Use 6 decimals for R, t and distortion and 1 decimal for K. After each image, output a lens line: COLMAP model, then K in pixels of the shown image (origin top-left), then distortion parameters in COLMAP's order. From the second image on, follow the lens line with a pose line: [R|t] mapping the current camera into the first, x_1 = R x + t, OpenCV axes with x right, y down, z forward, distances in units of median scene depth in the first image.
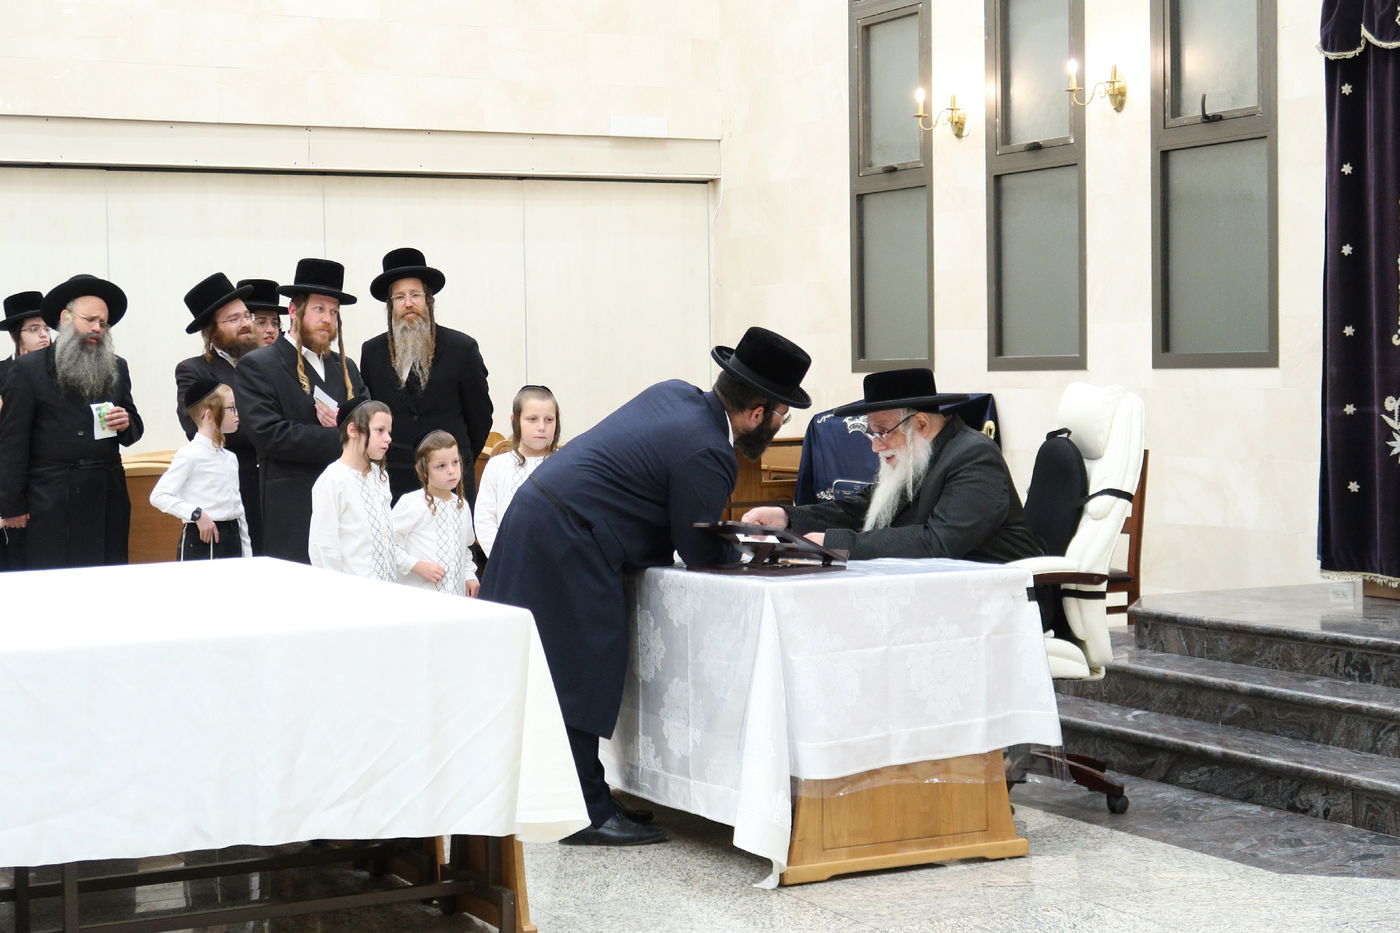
lens RADIAL K [[2354.5, 0, 700.0], [0, 2354.5, 466.5], [0, 0, 1]] dist [0.034002, 0.130187]
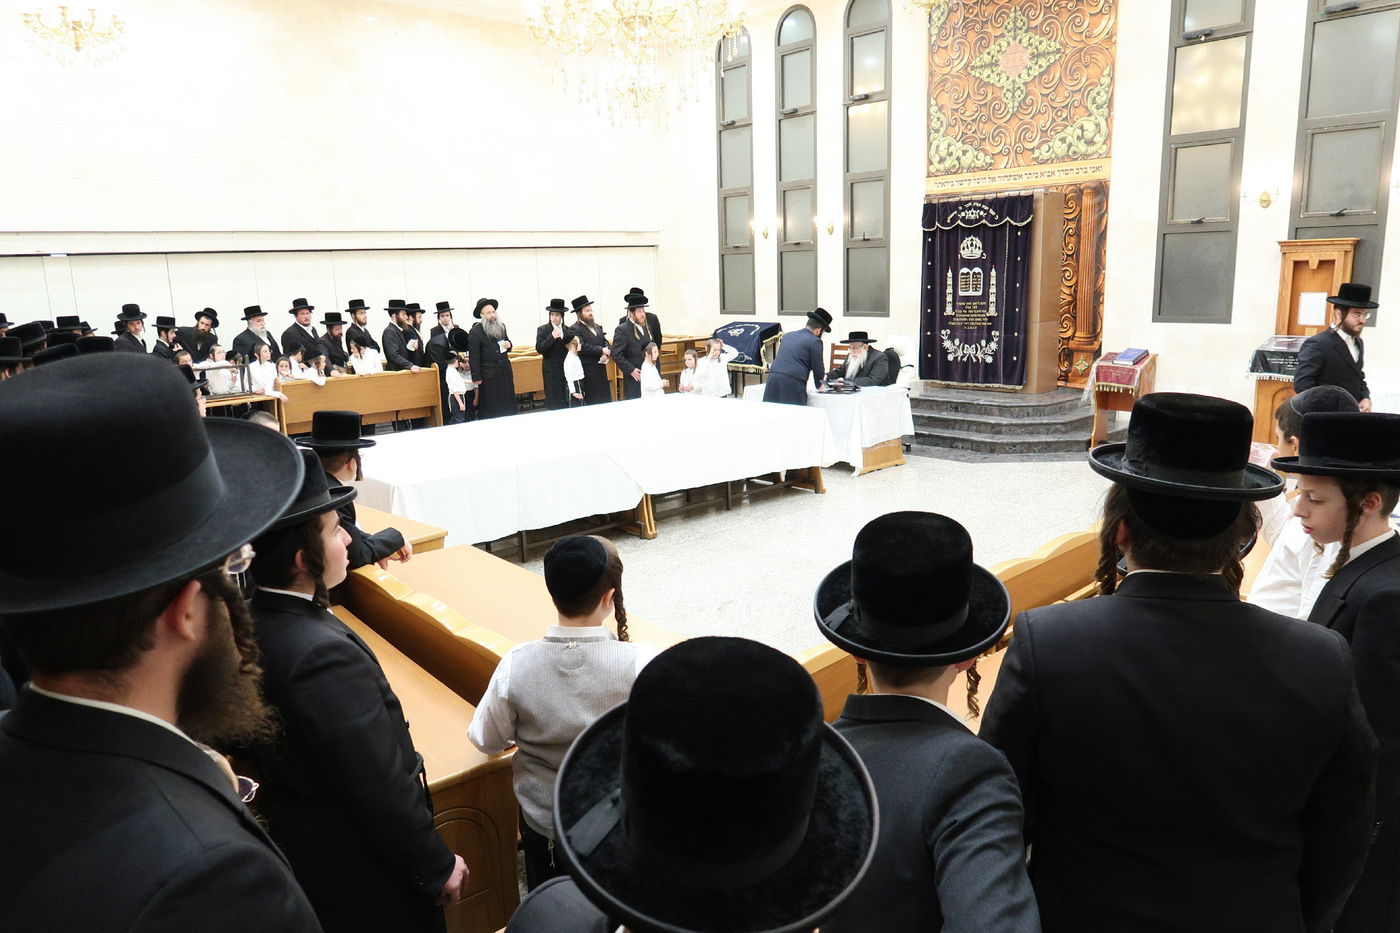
lens RADIAL K [[960.4, 0, 700.0], [0, 960.4, 466.5], [0, 0, 1]] dist [-0.006527, -0.004218]
pose [[0.967055, -0.064222, 0.246335, -0.497138], [0.025951, 0.987484, 0.155569, -0.071243], [-0.253242, -0.144051, 0.956618, -0.357613]]
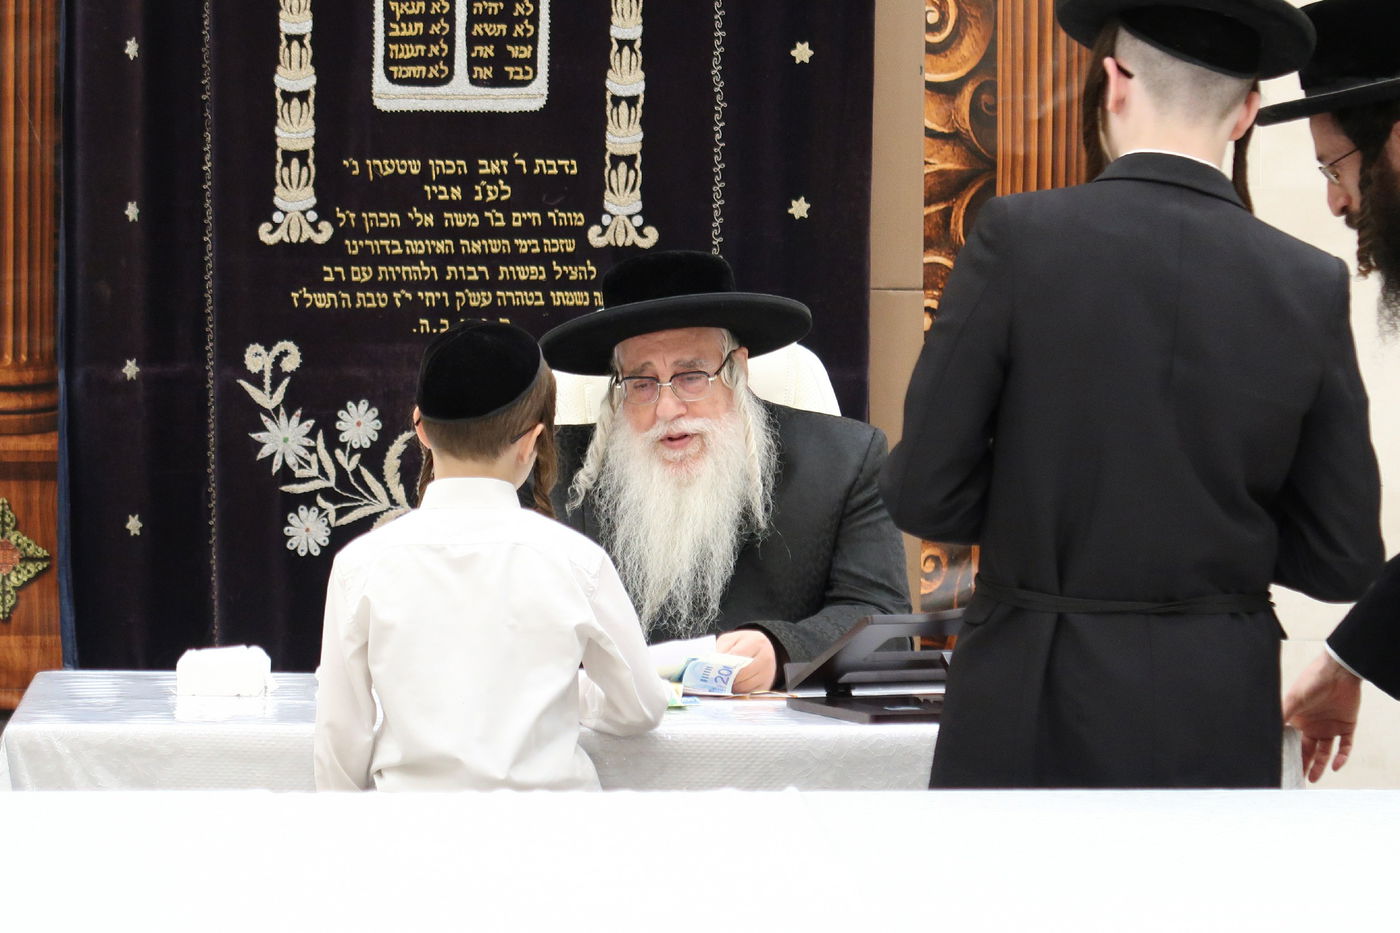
lens RADIAL K [[3896.5, 0, 701.5], [0, 3896.5, 438.5], [0, 0, 1]] dist [-0.018205, -0.210621]
pose [[0.314523, -0.012468, 0.949168, -0.556954], [0.028371, 0.999591, 0.003729, -0.011470], [-0.948826, 0.025756, 0.314748, 0.760072]]
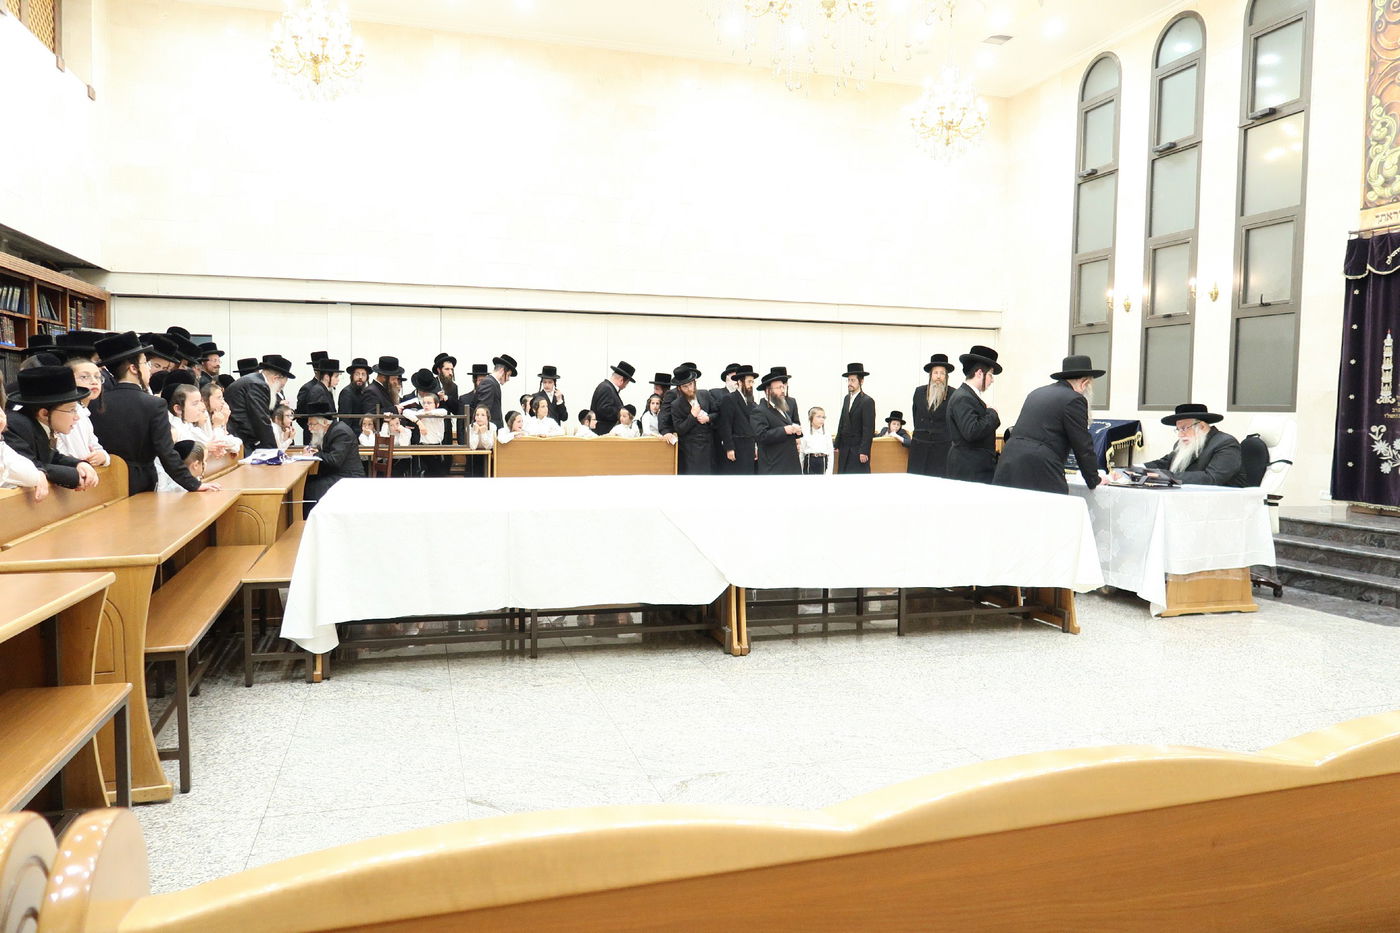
lens RADIAL K [[960.4, 0, 700.0], [0, 960.4, 466.5], [0, 0, 1]] dist [-0.006527, -0.004218]
pose [[0.981859, 0.040703, -0.185191, -0.210286], [-0.036971, 0.999038, 0.023564, 0.014702], [0.185972, -0.016290, 0.982420, -0.045021]]
